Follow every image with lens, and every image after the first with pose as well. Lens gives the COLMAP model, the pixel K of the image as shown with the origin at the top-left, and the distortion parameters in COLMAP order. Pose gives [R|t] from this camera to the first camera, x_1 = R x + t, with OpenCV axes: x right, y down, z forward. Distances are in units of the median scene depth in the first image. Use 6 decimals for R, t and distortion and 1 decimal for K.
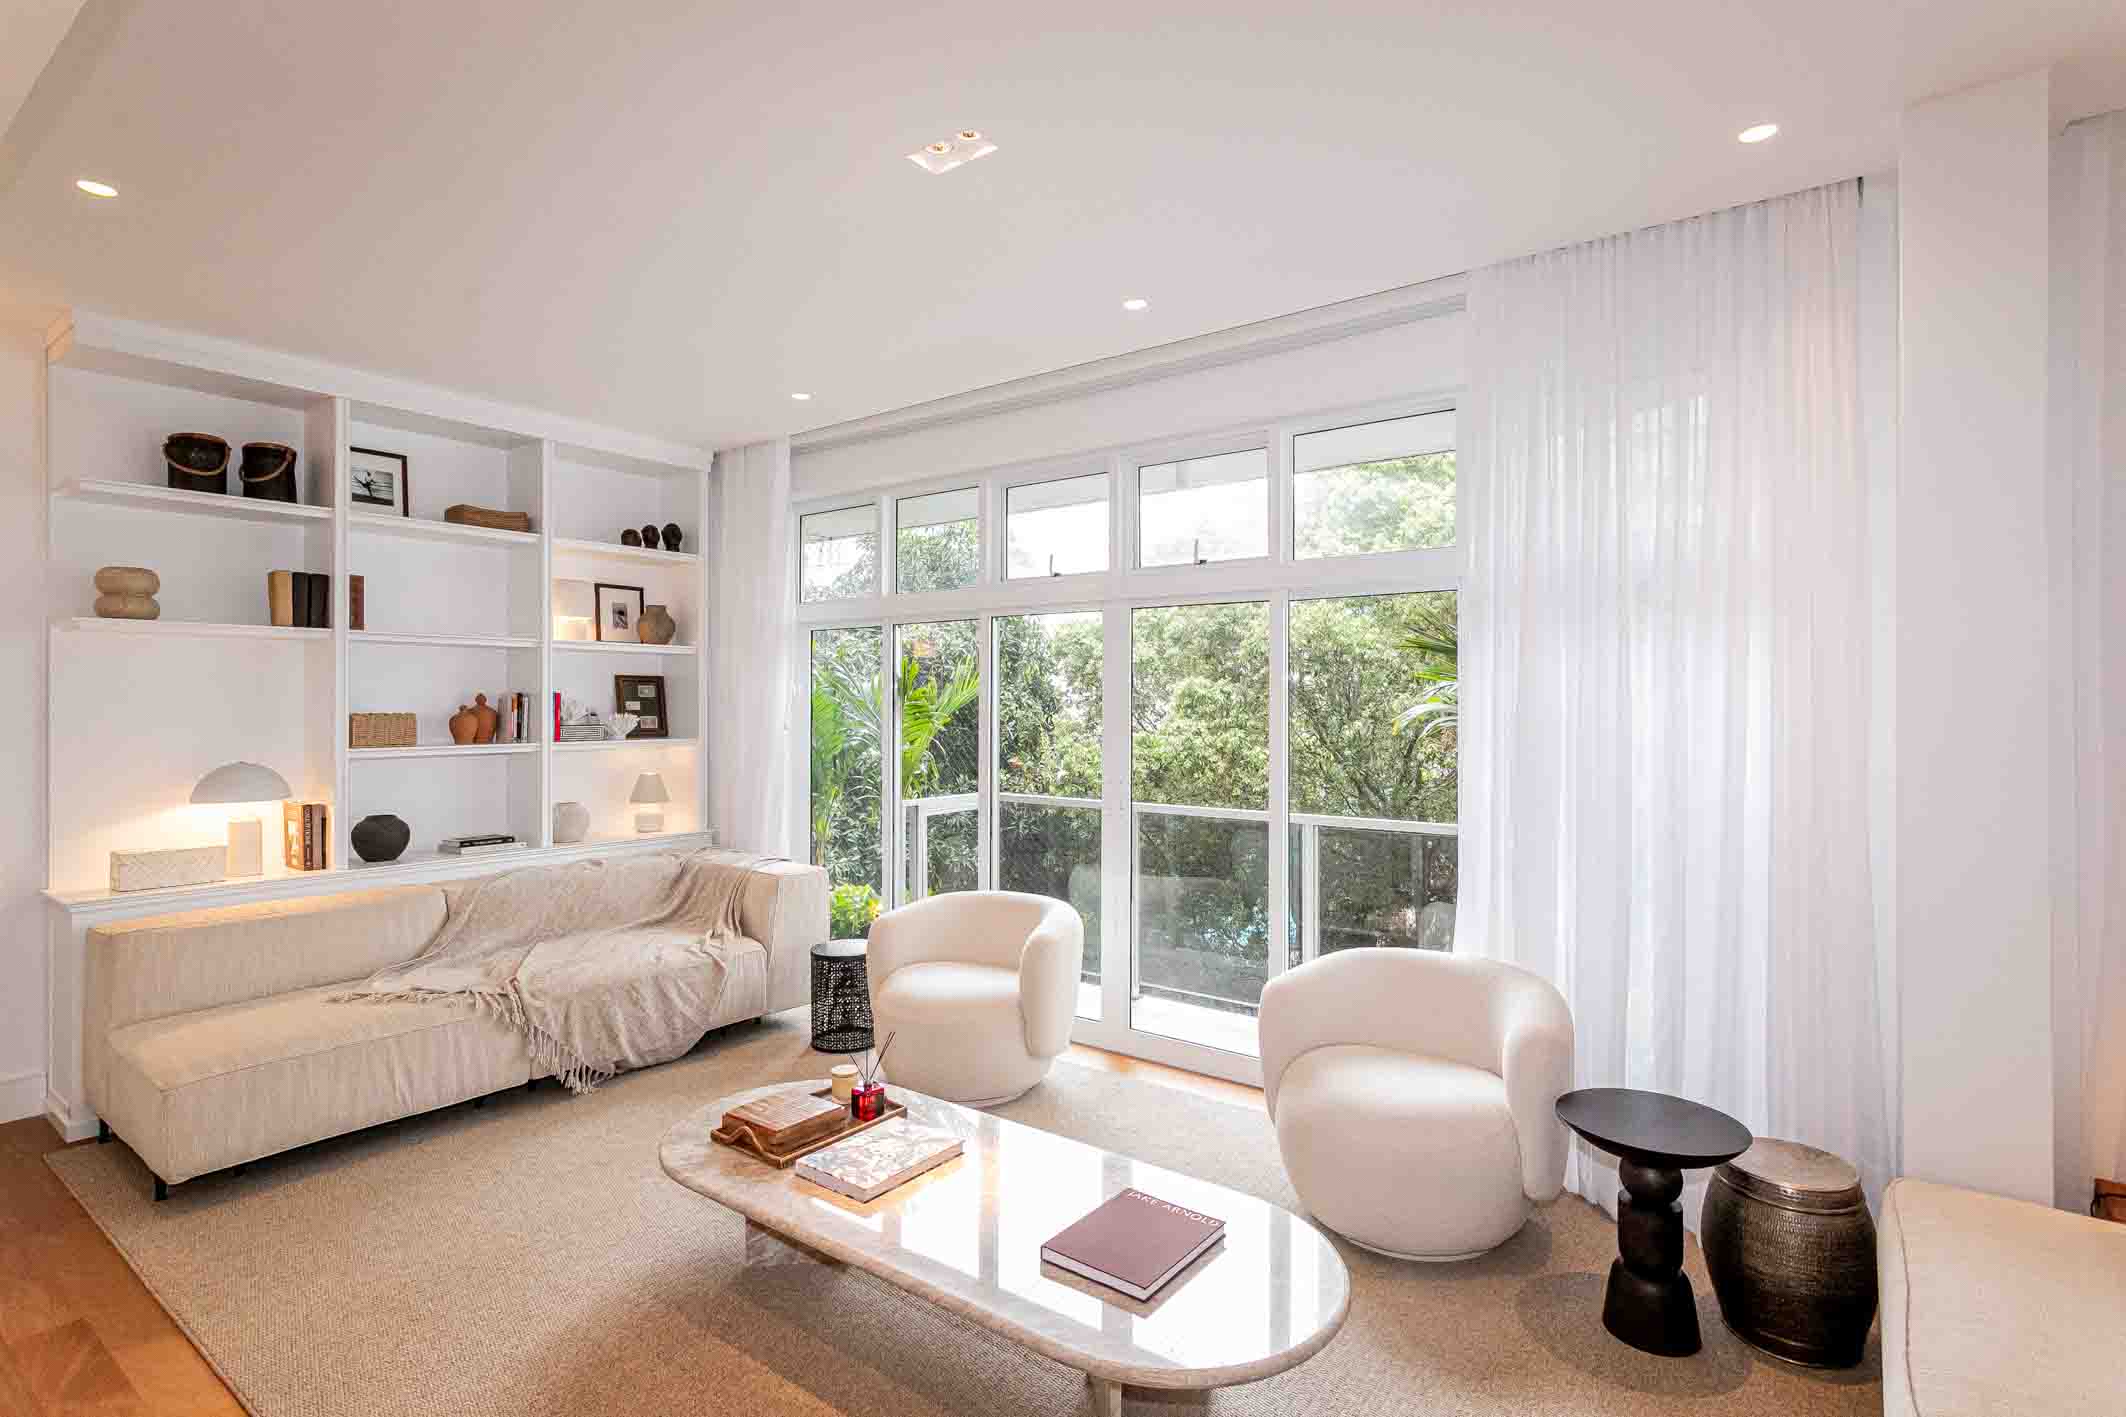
lens RADIAL K [[1044.4, 0, 1068.7], [0, 1044.4, 699.6], [0, 0, 1]] dist [-0.001812, -0.000073]
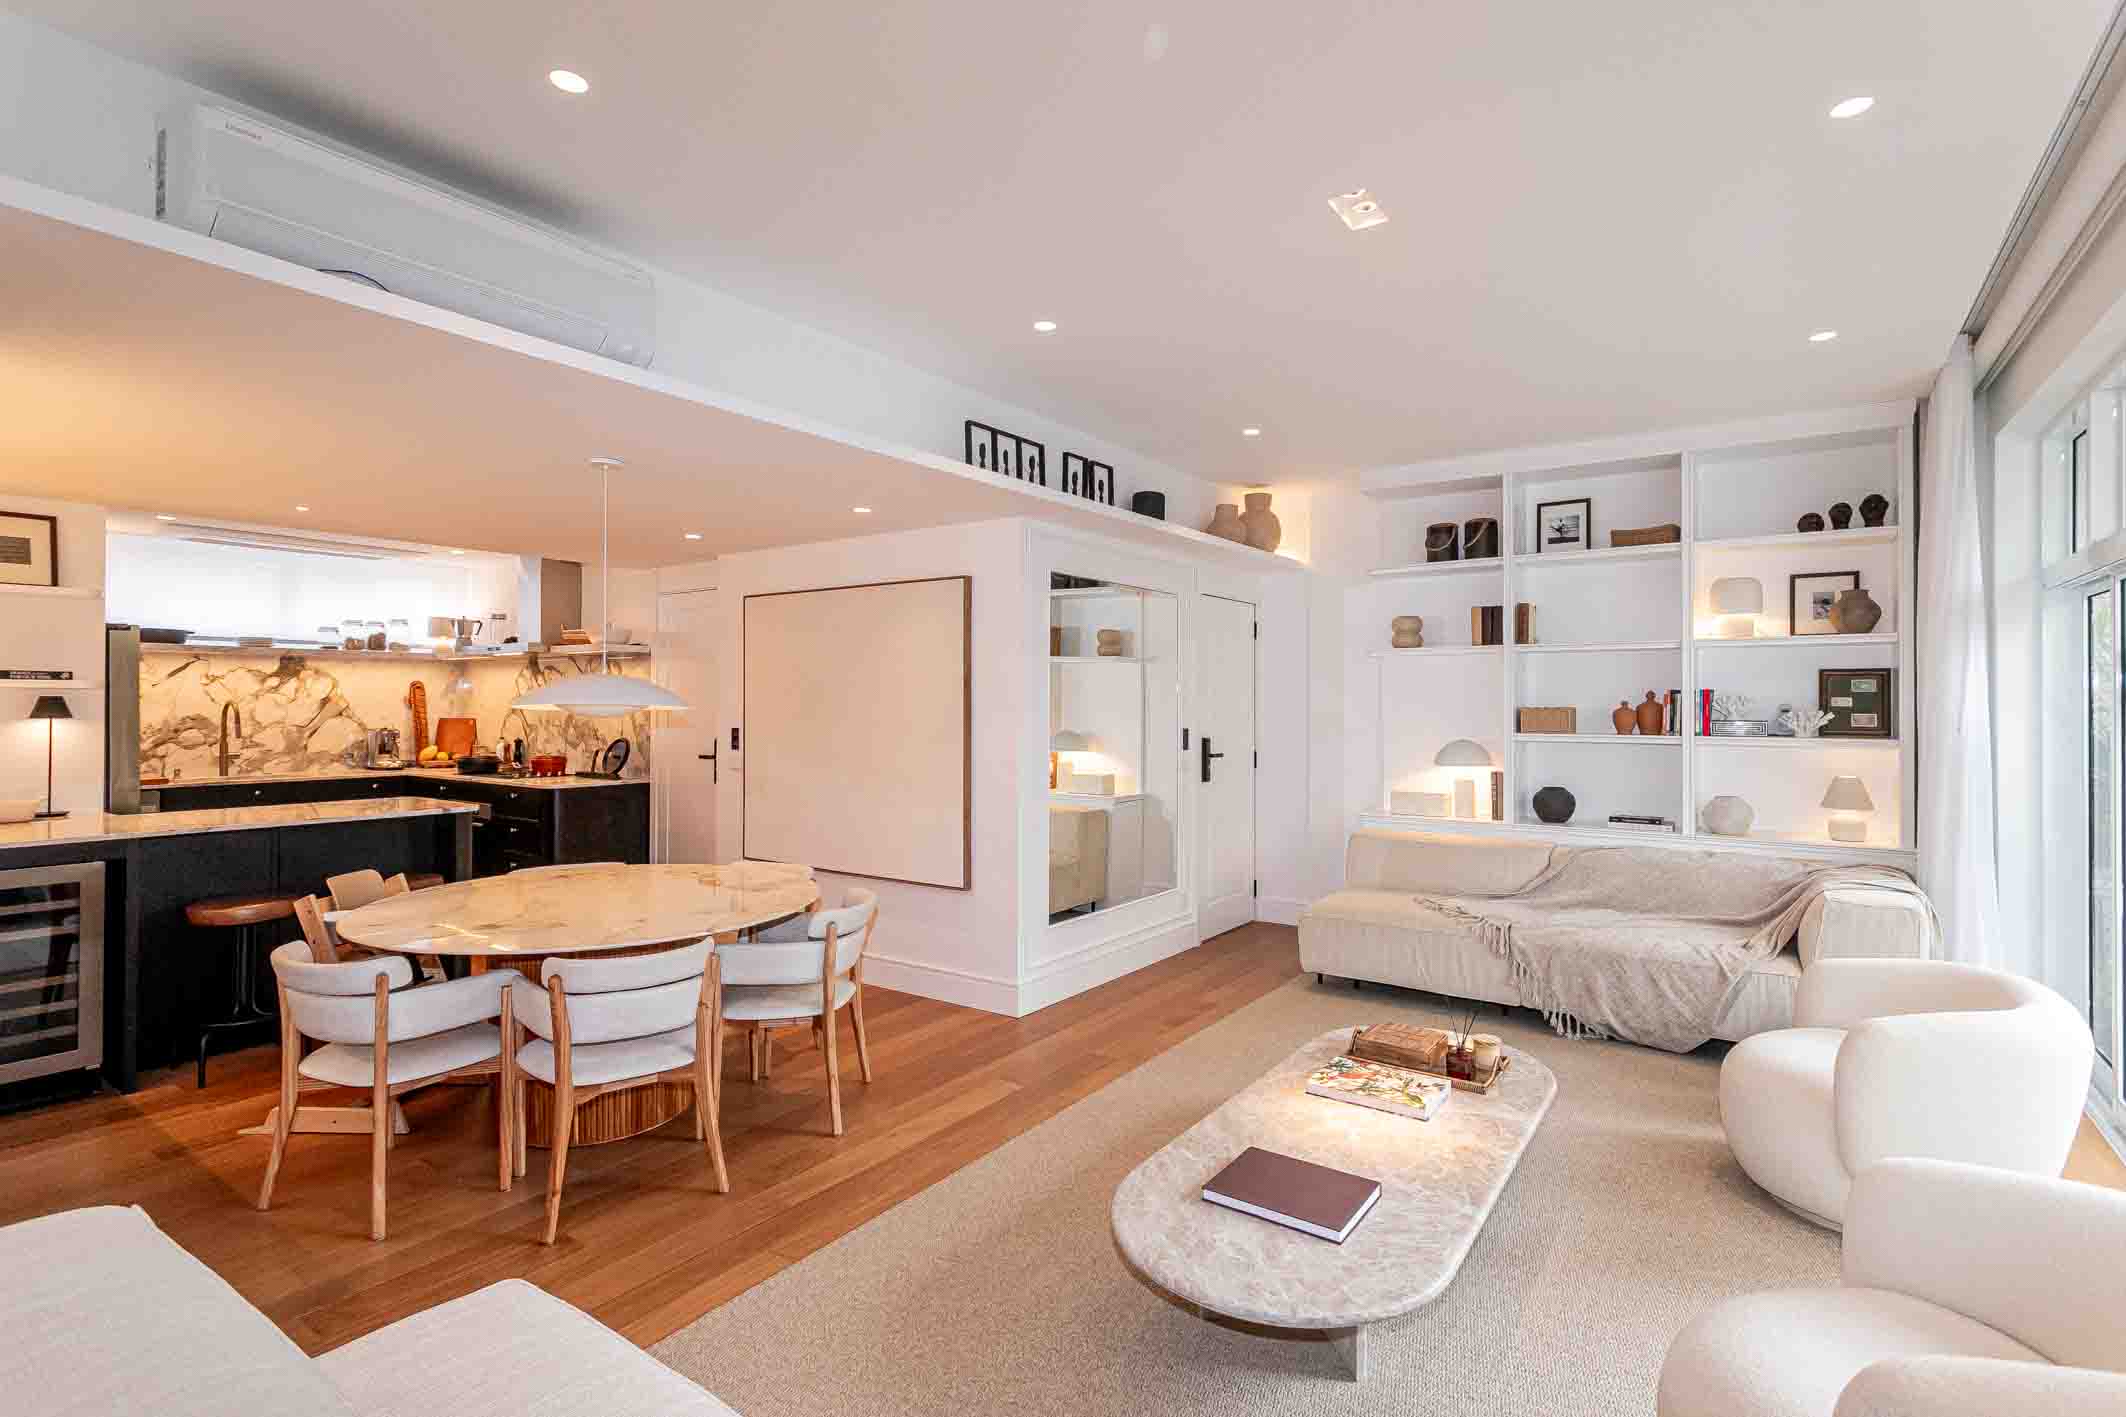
lens RADIAL K [[1003.8, 0, 1074.6], [0, 1003.8, 697.6], [0, 0, 1]] dist [0.003645, 0.000877]
pose [[0.029185, -0.003826, -0.999567, 0.534356], [0.003989, 0.999985, -0.003711, 0.003216], [0.999566, -0.003879, 0.029200, 0.360721]]
